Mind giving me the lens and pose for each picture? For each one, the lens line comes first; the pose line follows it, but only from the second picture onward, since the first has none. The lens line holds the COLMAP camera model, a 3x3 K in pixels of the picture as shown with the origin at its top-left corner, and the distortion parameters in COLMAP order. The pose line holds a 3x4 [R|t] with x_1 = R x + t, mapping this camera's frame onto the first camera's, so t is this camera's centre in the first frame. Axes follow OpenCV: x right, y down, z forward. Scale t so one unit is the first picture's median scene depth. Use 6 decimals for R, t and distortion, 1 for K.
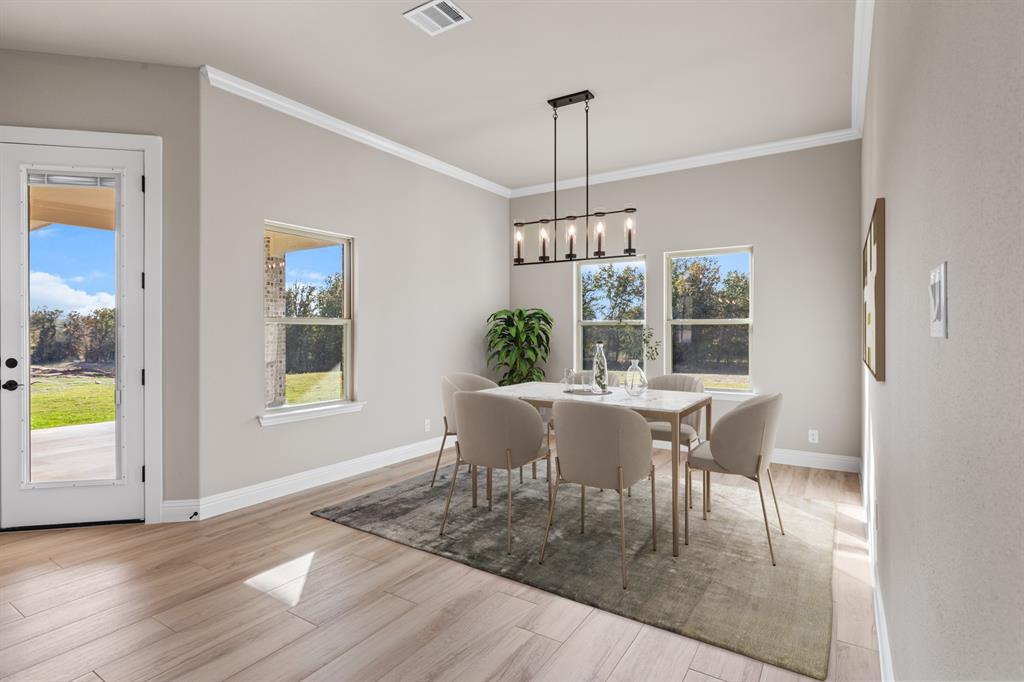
lens RADIAL K [[529.3, 0, 509.1], [0, 529.3, 333.6], [0, 0, 1]] dist [-0.001063, -0.002169]
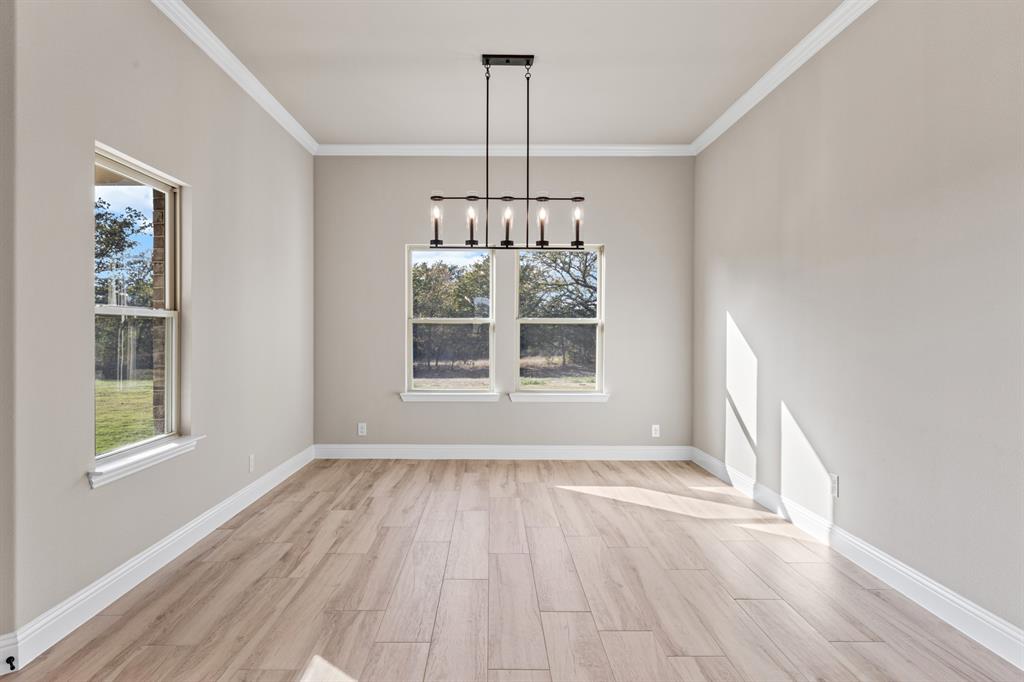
lens RADIAL K [[631.0, 0, 512.2], [0, 631.0, 340.9], [0, 0, 1]] dist [-0.000940, -0.000838]
pose [[0.828104, -0.005321, 0.560549, -0.452270], [-0.000486, 0.999948, 0.010210, 0.002232], [-0.560574, -0.008727, 0.828058, 0.144969]]
